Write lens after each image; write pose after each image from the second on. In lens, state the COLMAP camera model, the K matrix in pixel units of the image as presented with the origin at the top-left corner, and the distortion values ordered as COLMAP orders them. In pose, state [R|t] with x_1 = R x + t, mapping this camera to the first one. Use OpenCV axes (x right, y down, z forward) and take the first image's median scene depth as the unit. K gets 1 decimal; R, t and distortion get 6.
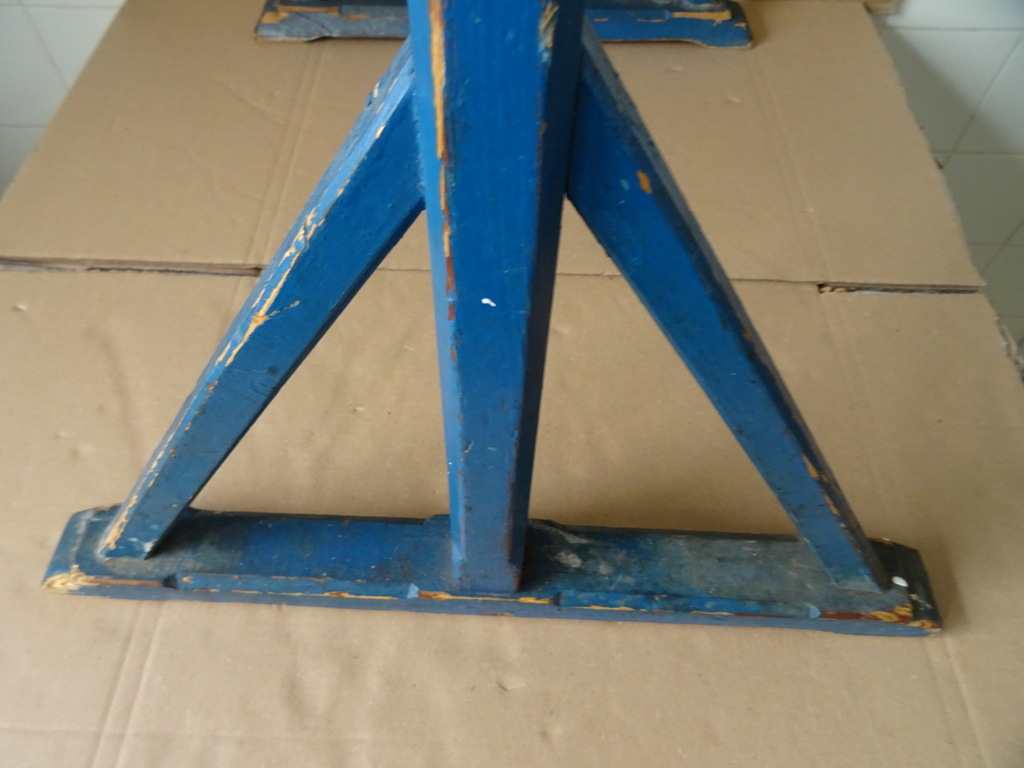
lens RADIAL K [[715.0, 0, 498.3], [0, 715.0, 385.6], [0, 0, 1]] dist [-0.008424, -0.002385]
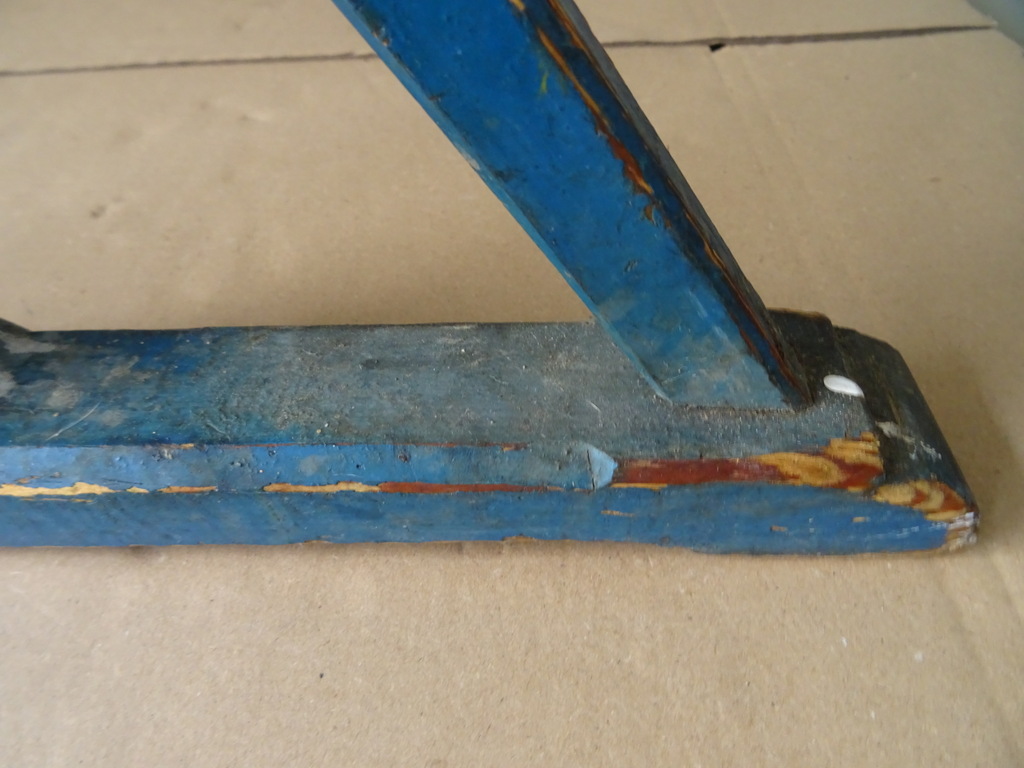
lens RADIAL K [[715.0, 0, 511.1], [0, 715.0, 403.7], [0, 0, 1]] dist [-0.008424, -0.002385]
pose [[0.997986, -0.057590, -0.026577, 0.398556], [0.053830, 0.990654, -0.125324, 0.319624], [0.033546, 0.123641, 0.991760, 0.623708]]
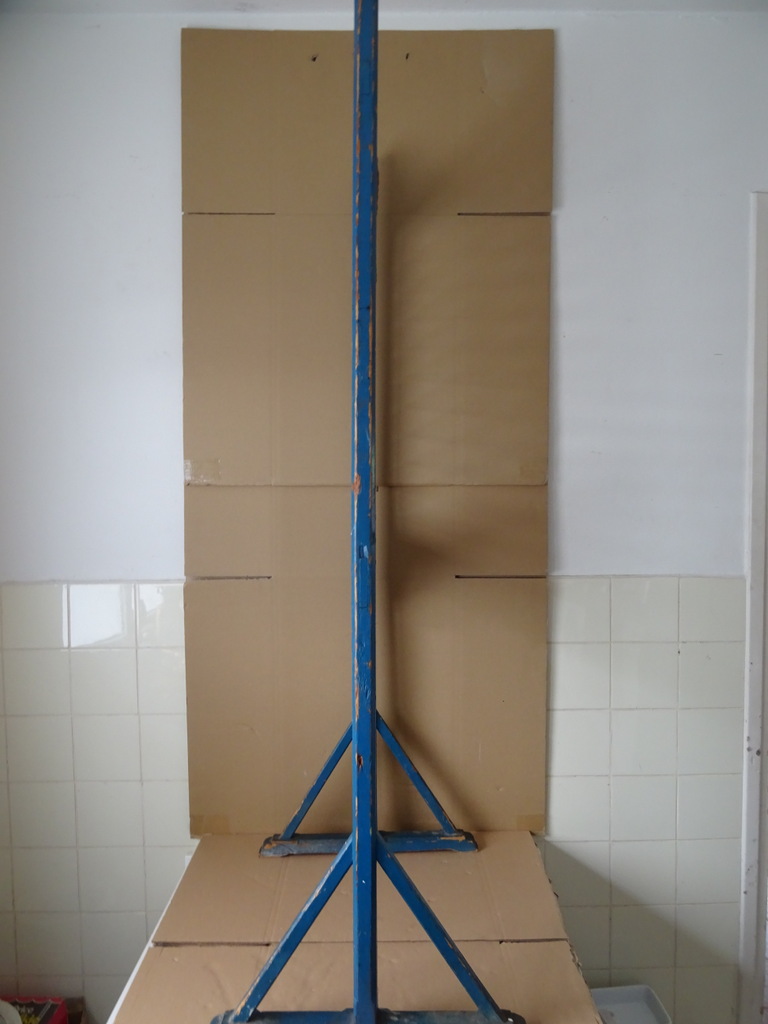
lens RADIAL K [[715.0, 0, 370.5], [0, 715.0, 501.7], [0, 0, 1]] dist [-0.008424, -0.002385]
pose [[0.999439, -0.029365, 0.016113, 0.017333], [0.030186, 0.581141, -0.813243, 1.354750], [0.014517, 0.813273, 0.581701, -2.334215]]
